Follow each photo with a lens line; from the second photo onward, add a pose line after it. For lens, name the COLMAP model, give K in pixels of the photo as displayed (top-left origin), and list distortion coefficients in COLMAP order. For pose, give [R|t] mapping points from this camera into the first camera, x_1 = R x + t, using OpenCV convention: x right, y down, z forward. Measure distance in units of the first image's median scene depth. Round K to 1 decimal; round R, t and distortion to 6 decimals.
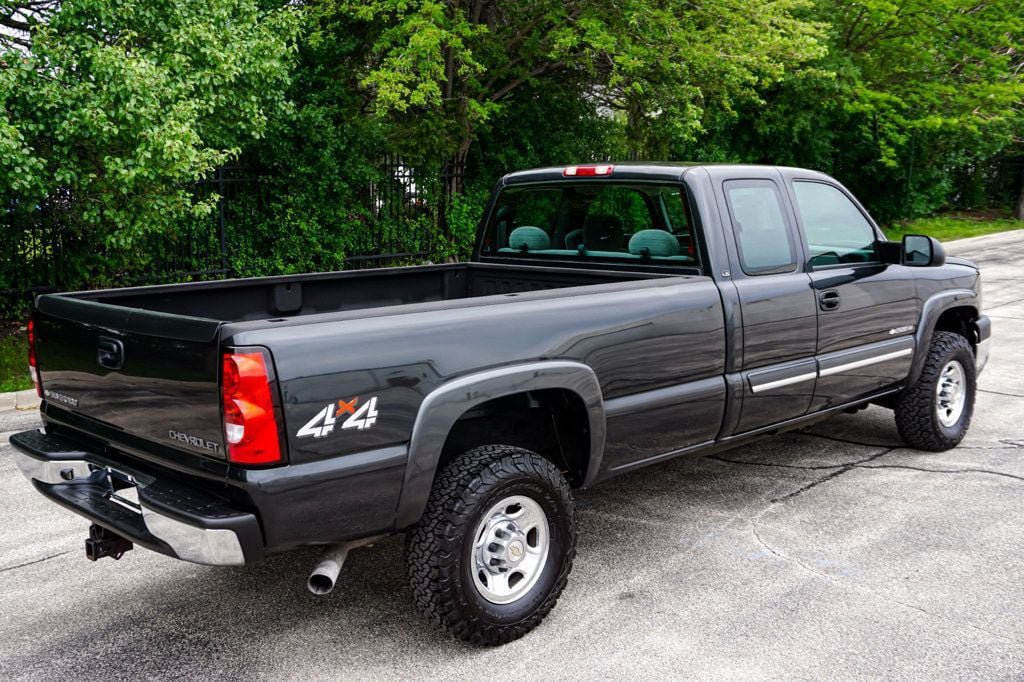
lens RADIAL K [[1047.2, 0, 510.0], [0, 1047.2, 336.5], [0, 0, 1]] dist [-0.000330, 0.018677]
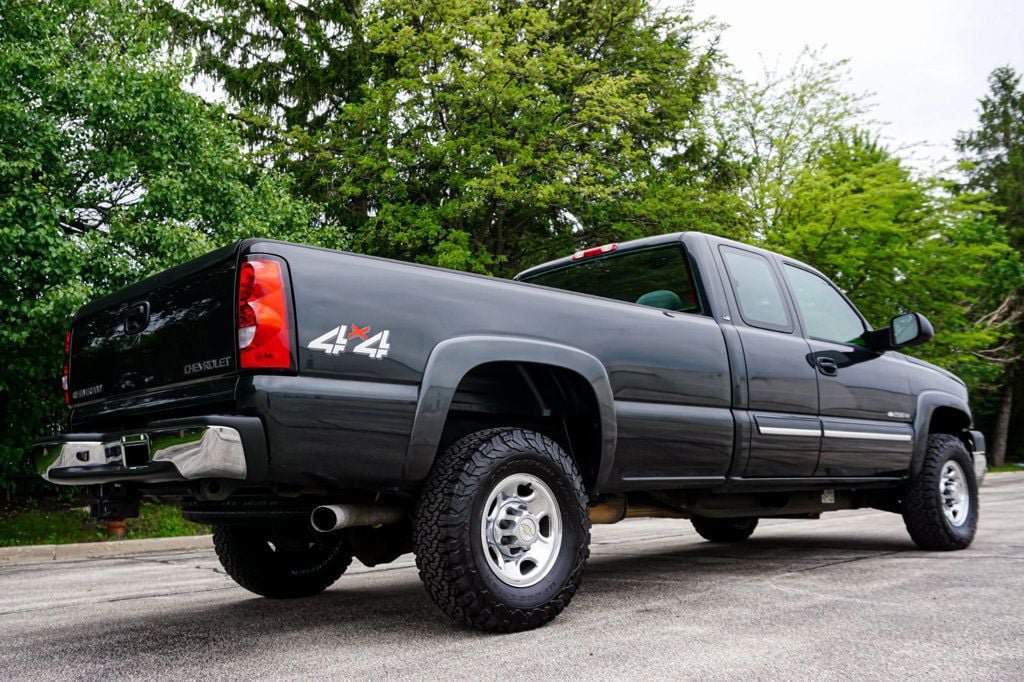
lens RADIAL K [[942.9, 0, 511.2], [0, 942.9, 343.1], [0, 0, 1]] dist [-0.014181, 0.013319]
pose [[0.999820, -0.003414, -0.018669, 0.002170], [-0.001989, 0.959414, -0.281994, 0.084498], [0.018874, 0.281980, 0.959235, 0.032368]]
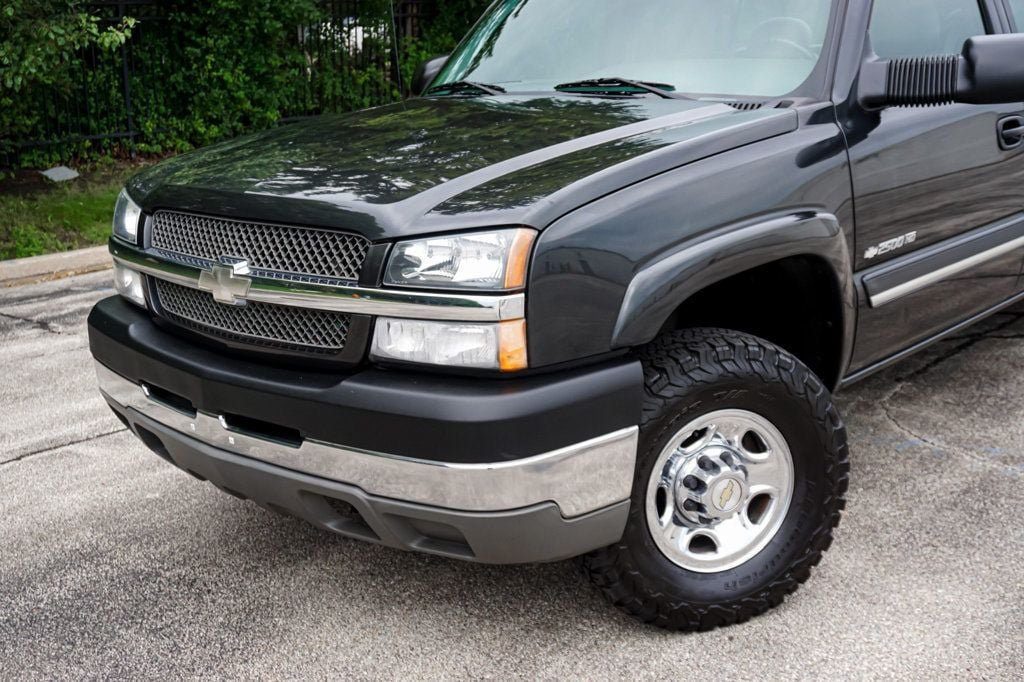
lens RADIAL K [[1202.0, 0, 508.3], [0, 1202.0, 340.3], [0, 0, 1]] dist [0.007609, -0.038675]
pose [[0.998450, -0.025317, 0.049568, -0.033689], [0.020792, 0.995746, 0.089763, 0.017500], [-0.051630, -0.088593, 0.994729, 0.054786]]
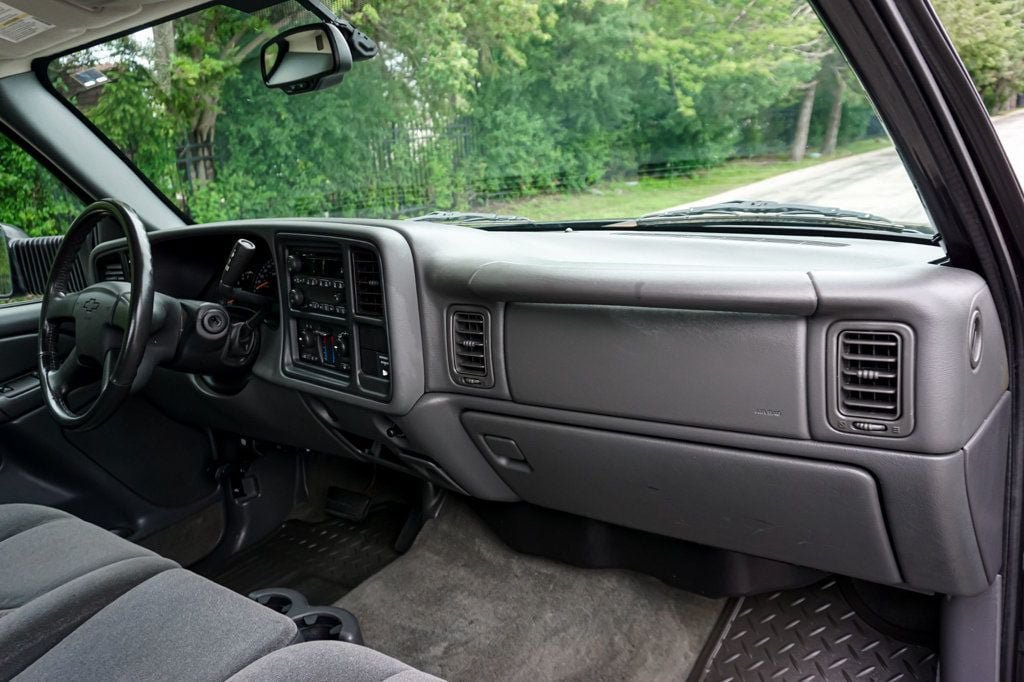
lens RADIAL K [[774.8, 0, 510.2], [0, 774.8, 340.0], [0, 0, 1]] dist [-0.006387, -0.001224]
pose [[0.986662, -0.107948, 0.121844, 0.117803], [0.098221, 0.991680, 0.083212, -0.040566], [-0.129813, -0.070135, 0.989055, 0.398391]]
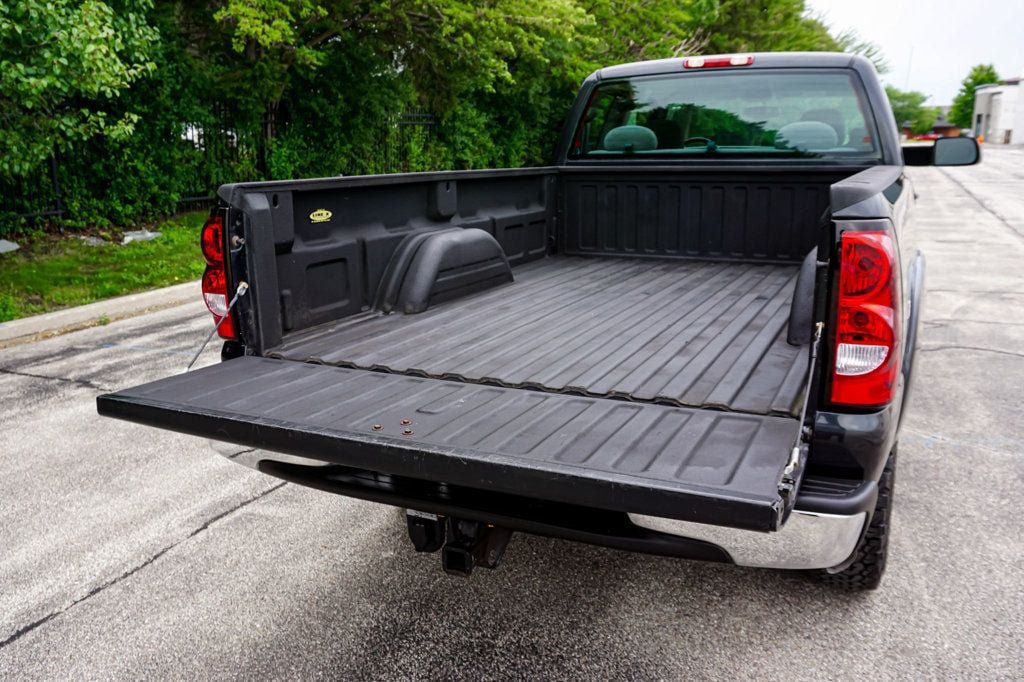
lens RADIAL K [[810.2, 0, 496.5], [0, 810.2, 331.1], [0, 0, 1]] dist [0.001789, 0.001030]
pose [[0.939878, -0.072100, 0.333813, -0.149203], [0.048180, 0.995678, 0.079402, 0.006601], [-0.338095, -0.058545, 0.939289, 0.146997]]
